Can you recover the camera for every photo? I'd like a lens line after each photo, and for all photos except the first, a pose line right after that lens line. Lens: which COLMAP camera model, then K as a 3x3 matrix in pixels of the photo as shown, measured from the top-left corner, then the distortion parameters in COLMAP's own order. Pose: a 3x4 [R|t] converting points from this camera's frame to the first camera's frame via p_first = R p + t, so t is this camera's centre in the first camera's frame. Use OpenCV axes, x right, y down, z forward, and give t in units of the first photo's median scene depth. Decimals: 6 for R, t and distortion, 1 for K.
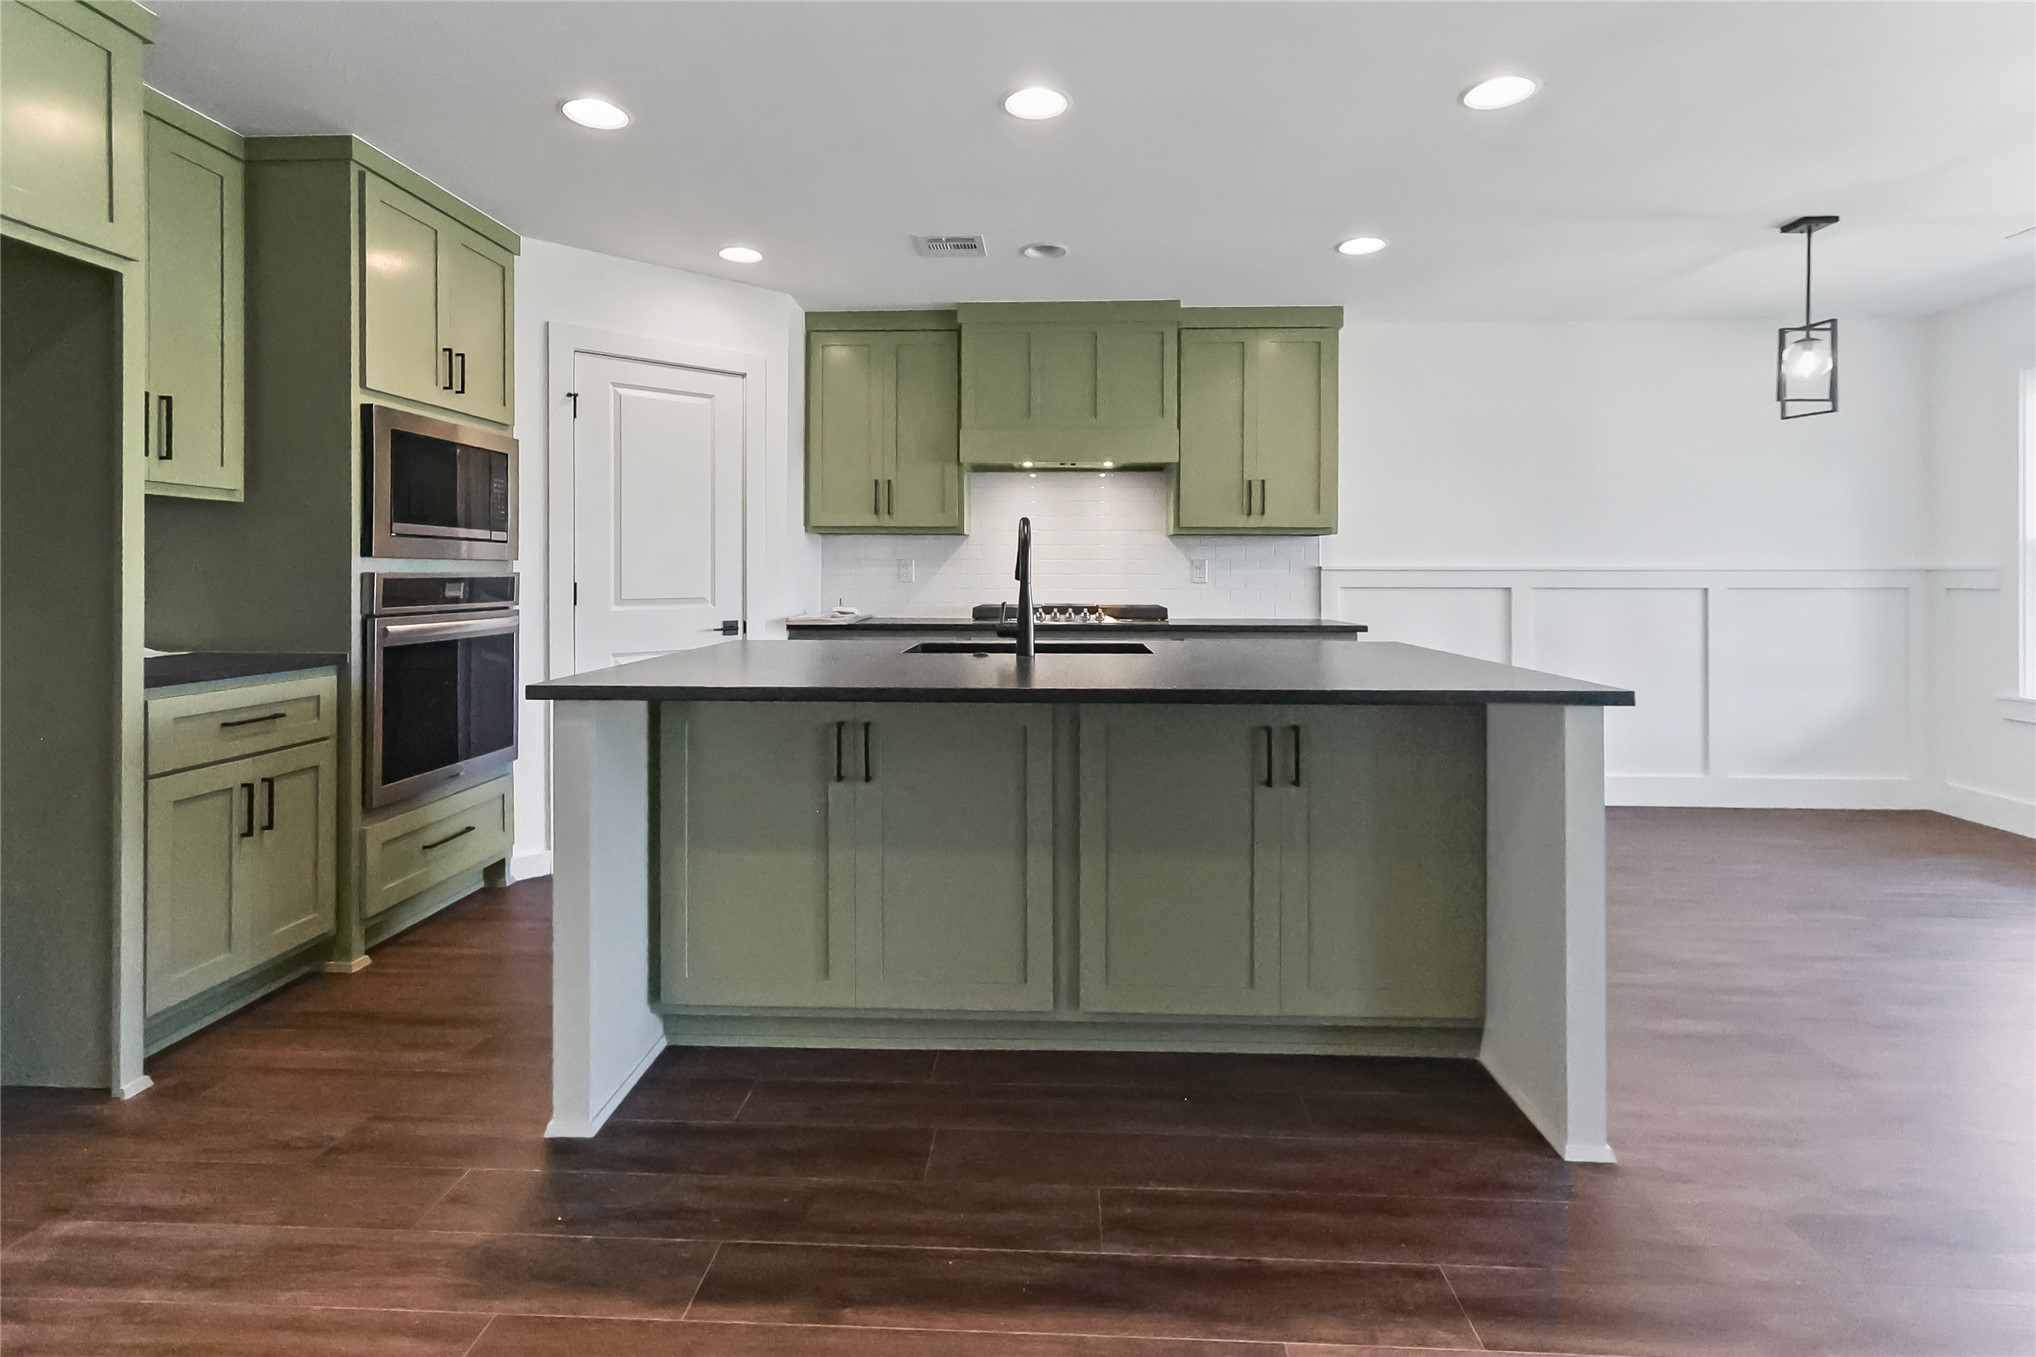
lens RADIAL K [[961.1, 0, 1010.1], [0, 961.1, 576.8], [0, 0, 1]] dist [0.003522, -0.000436]
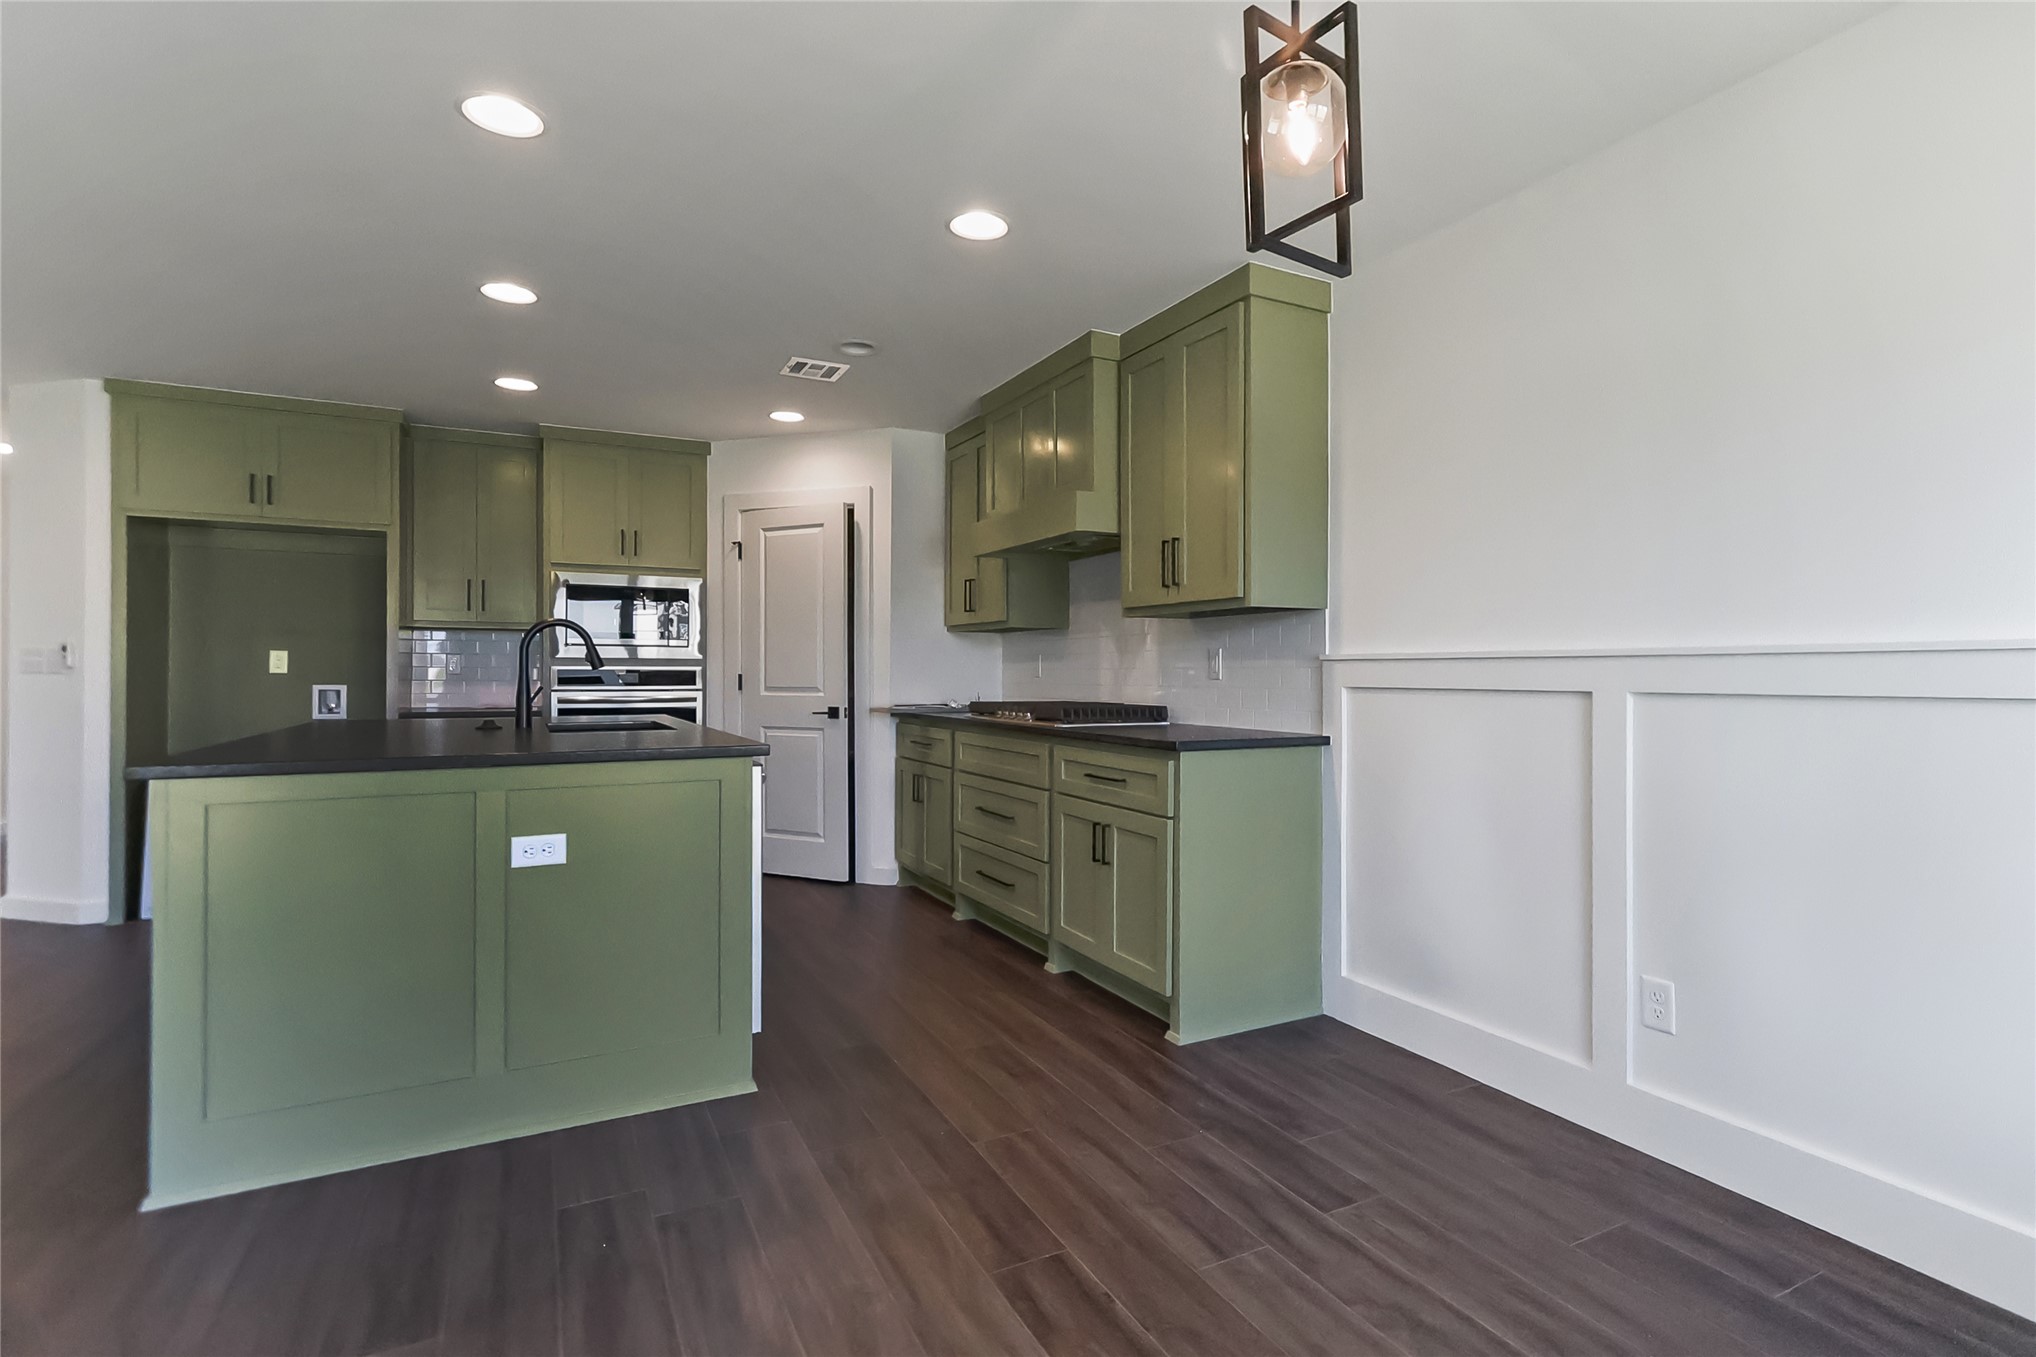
lens RADIAL K [[961.1, 0, 1025.2], [0, 961.1, 676.9], [0, 0, 1]] dist [0.003522, -0.000436]
pose [[0.515284, 0.003820, -0.857011, 1.130087], [-0.006979, 0.999976, 0.000261, 0.008013], [0.856991, 0.005847, 0.515299, 0.713959]]
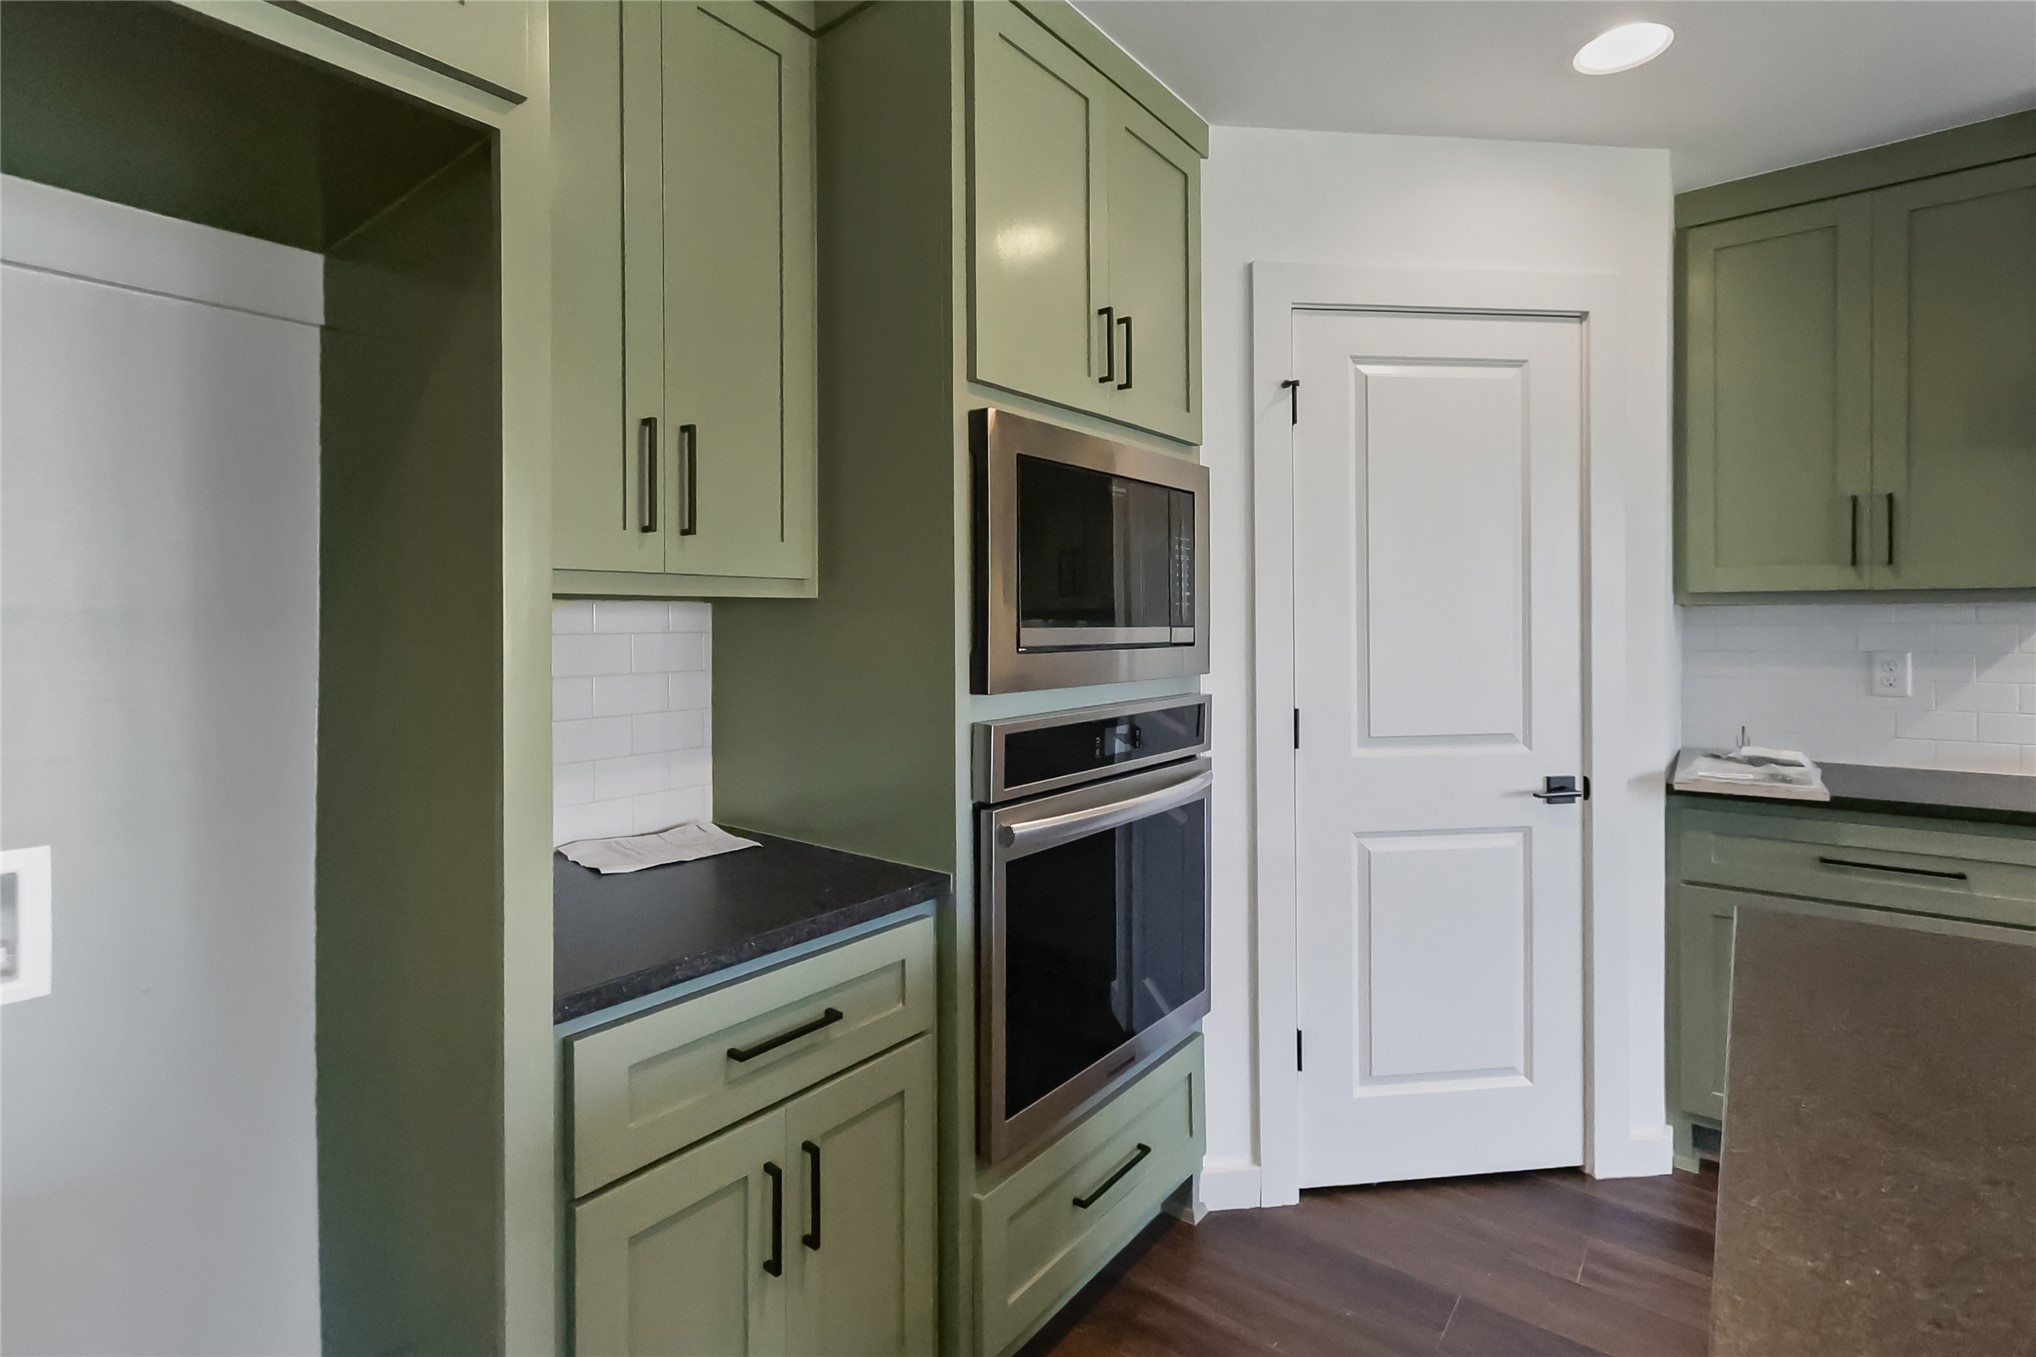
lens RADIAL K [[961.1, 0, 1014.3], [0, 961.1, 629.2], [0, 0, 1]] dist [0.003522, -0.000436]
pose [[0.819018, -0.004374, -0.573751, -0.293643], [0.005457, 0.999985, 0.000167, -0.048587], [0.573742, -0.003268, 0.819030, 0.487560]]
